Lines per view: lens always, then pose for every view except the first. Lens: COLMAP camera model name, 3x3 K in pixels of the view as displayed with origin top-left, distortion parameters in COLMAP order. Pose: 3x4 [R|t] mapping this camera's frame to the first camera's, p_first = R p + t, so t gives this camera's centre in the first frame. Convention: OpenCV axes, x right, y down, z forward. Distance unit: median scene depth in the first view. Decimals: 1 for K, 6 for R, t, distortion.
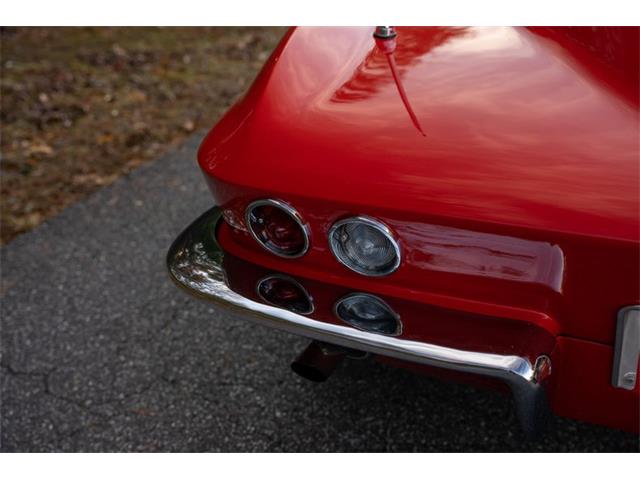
lens RADIAL K [[915.5, 0, 320.0], [0, 915.5, 240.0], [0, 0, 1]] dist [0.034577, 0.595108]
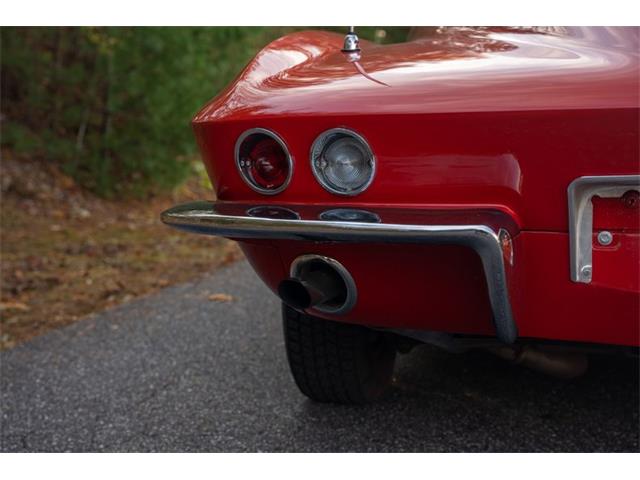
lens RADIAL K [[915.5, 0, 320.0], [0, 915.5, 240.0], [0, 0, 1]] dist [0.034577, 0.595108]
pose [[0.998801, -0.023844, 0.042744, -0.015090], [0.034453, 0.962809, -0.267979, 0.206606], [-0.034765, 0.269130, 0.962476, -0.028455]]
